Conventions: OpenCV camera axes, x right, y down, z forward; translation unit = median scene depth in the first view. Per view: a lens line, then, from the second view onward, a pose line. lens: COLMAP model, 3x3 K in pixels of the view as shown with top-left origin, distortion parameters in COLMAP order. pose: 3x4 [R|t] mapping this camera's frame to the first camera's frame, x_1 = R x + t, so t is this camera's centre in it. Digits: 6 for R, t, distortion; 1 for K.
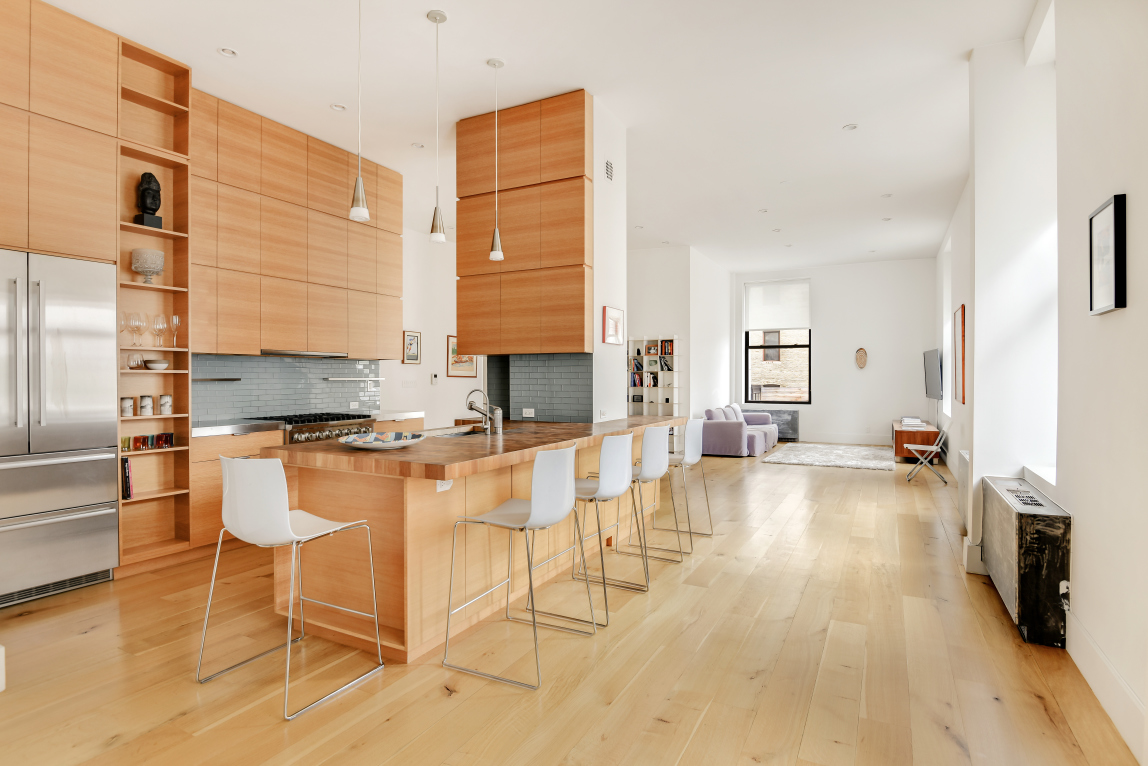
lens RADIAL K [[604.6, 0, 571.3], [0, 604.6, 380.5], [0, 0, 1]] dist [-0.012655, 0.000671]
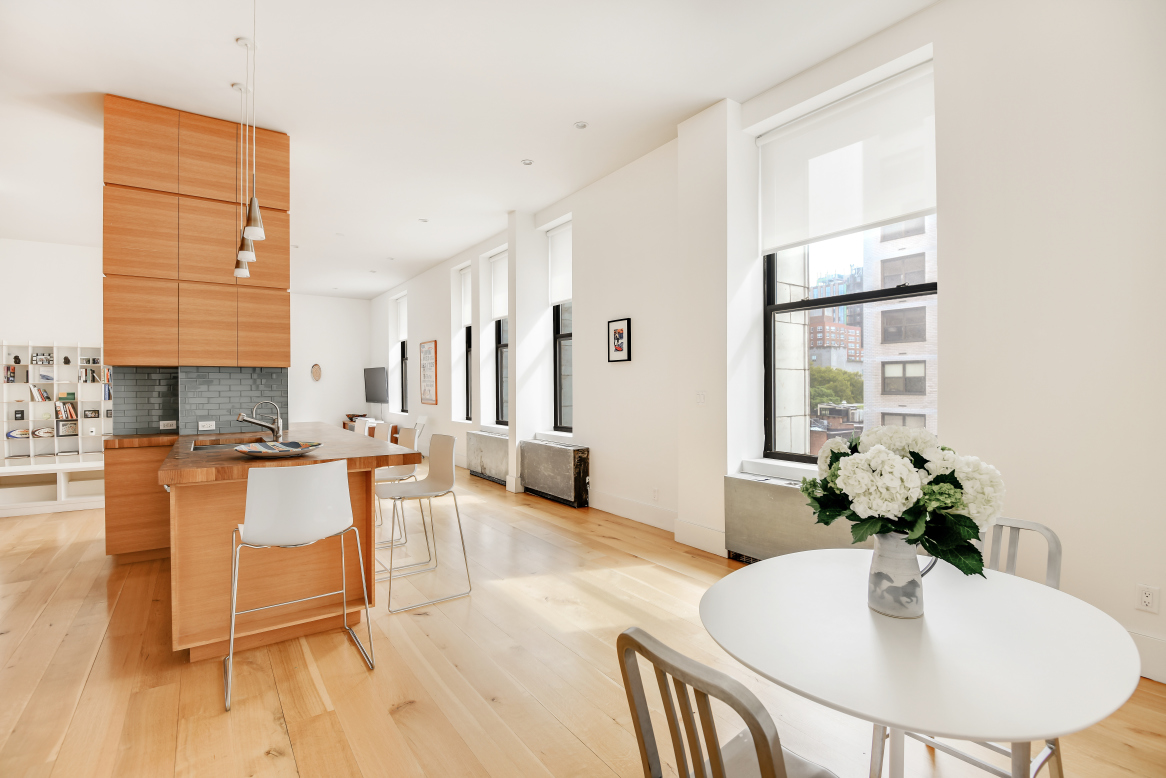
lens RADIAL K [[537.9, 0, 582.5], [0, 537.9, 384.4], [0, 0, 1]] dist [-0.004471, -0.000567]
pose [[0.450642, 0.000272, 0.892705, -0.956935], [0.011963, 0.999908, -0.006344, -0.002702], [-0.892625, 0.013538, 0.450597, 0.087548]]
